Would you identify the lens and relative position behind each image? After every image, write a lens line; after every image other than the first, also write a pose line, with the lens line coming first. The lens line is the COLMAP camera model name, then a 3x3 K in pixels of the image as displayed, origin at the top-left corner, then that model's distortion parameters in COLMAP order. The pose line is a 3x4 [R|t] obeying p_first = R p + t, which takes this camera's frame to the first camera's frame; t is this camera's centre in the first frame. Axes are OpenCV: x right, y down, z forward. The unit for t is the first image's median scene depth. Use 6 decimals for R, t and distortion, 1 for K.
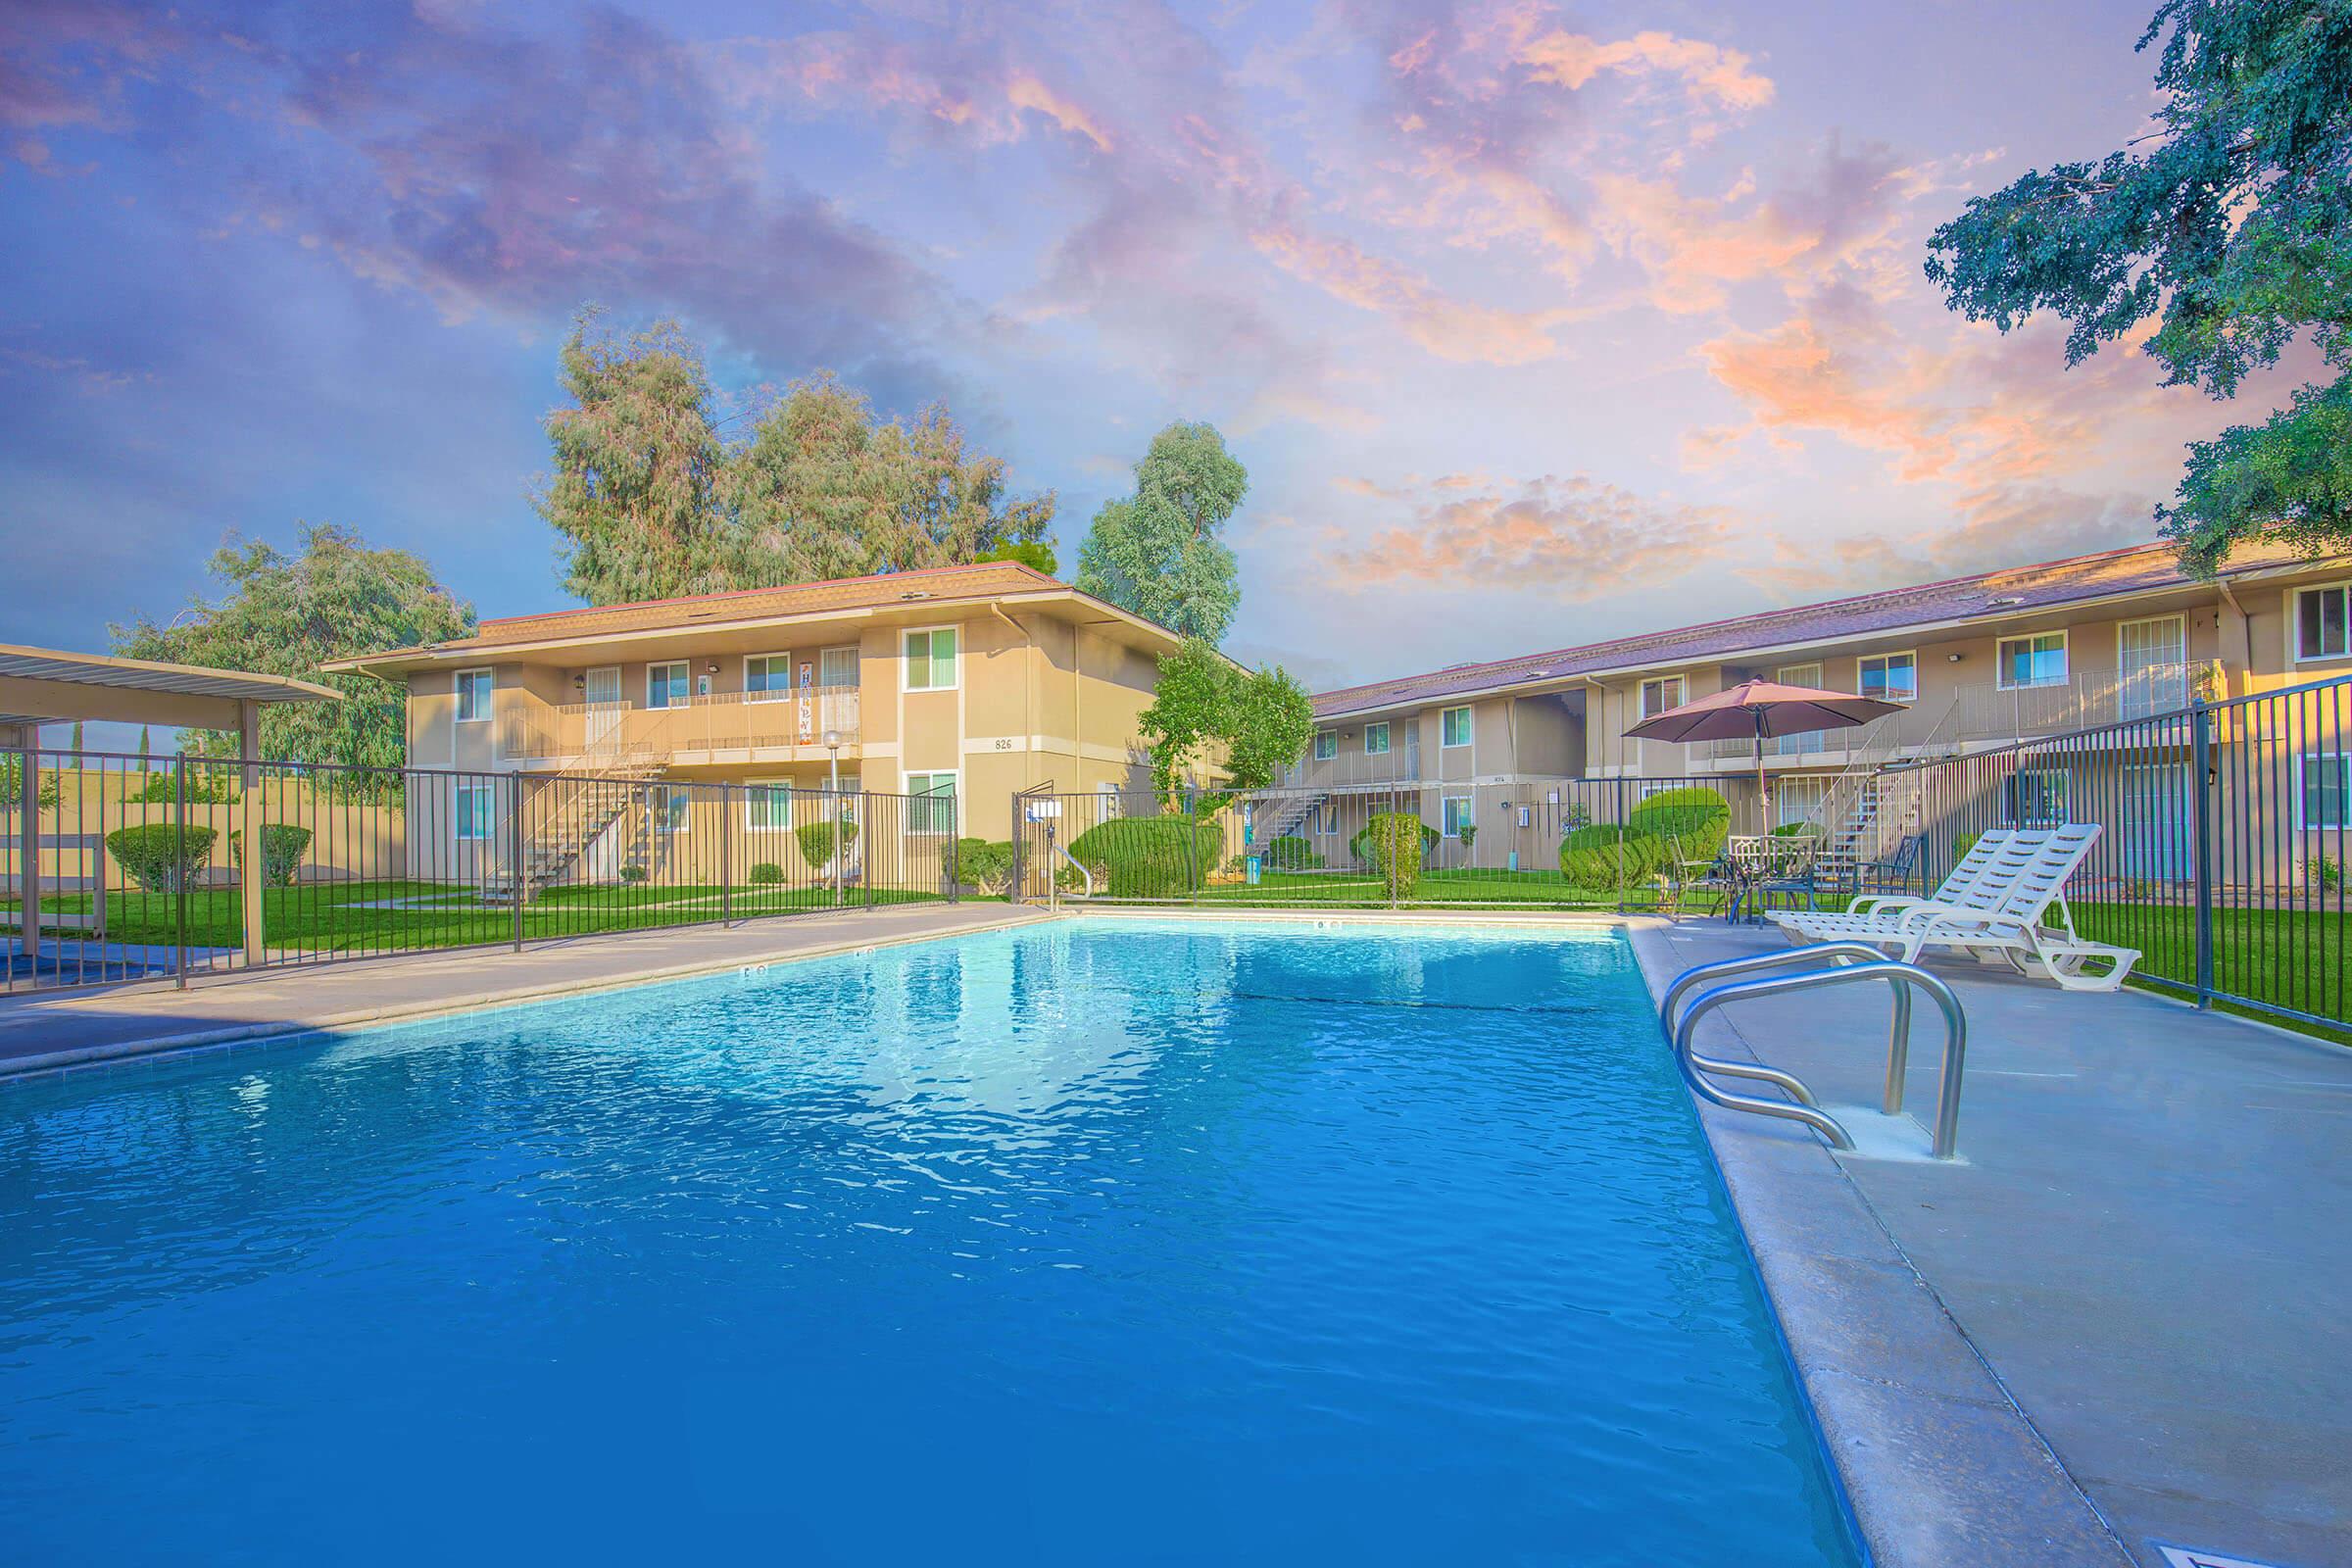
lens RADIAL K [[1113.8, 0, 1179.7], [0, 1113.8, 830.0], [0, 0, 1]] dist [-0.002159, 0.000147]
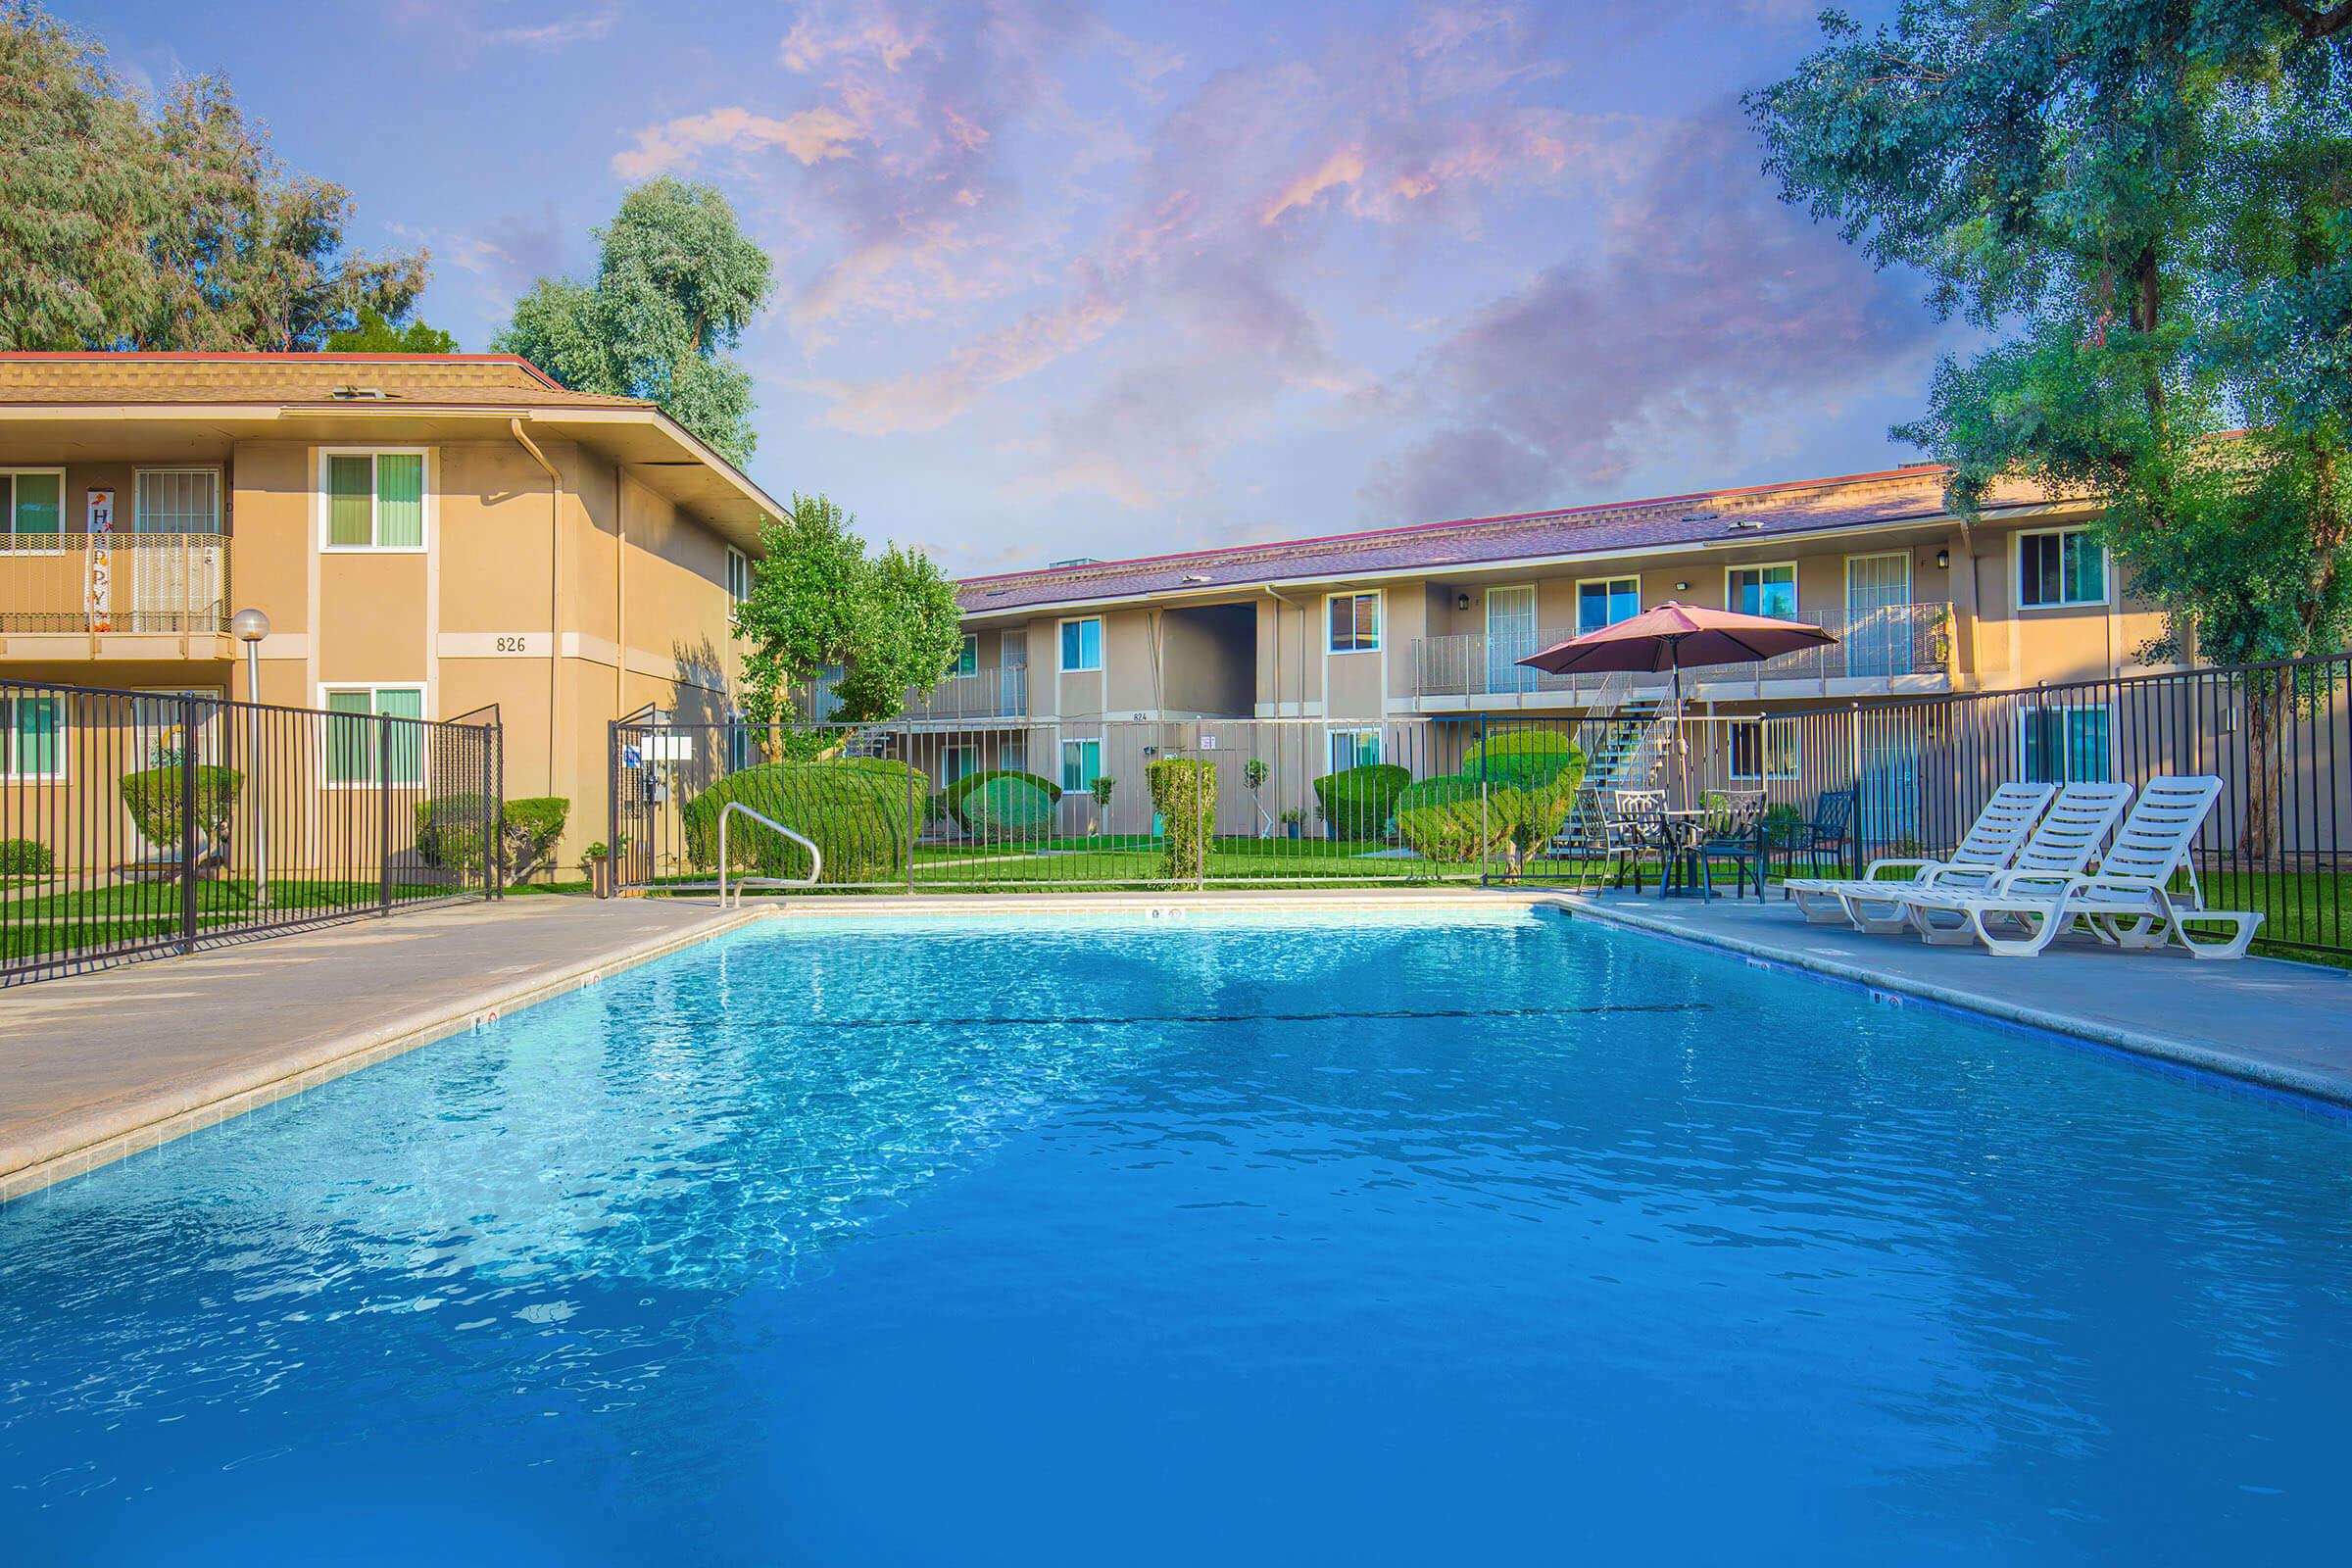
lens RADIAL K [[1532.4, 0, 1203.8], [0, 1532.4, 777.8], [0, 0, 1]] dist [0.012244, 0.002144]
pose [[0.922413, 0.004257, 0.386180, -0.114282], [-0.002742, 0.999986, -0.004473, 0.001091], [-0.386194, 0.003067, 0.922412, 0.041649]]
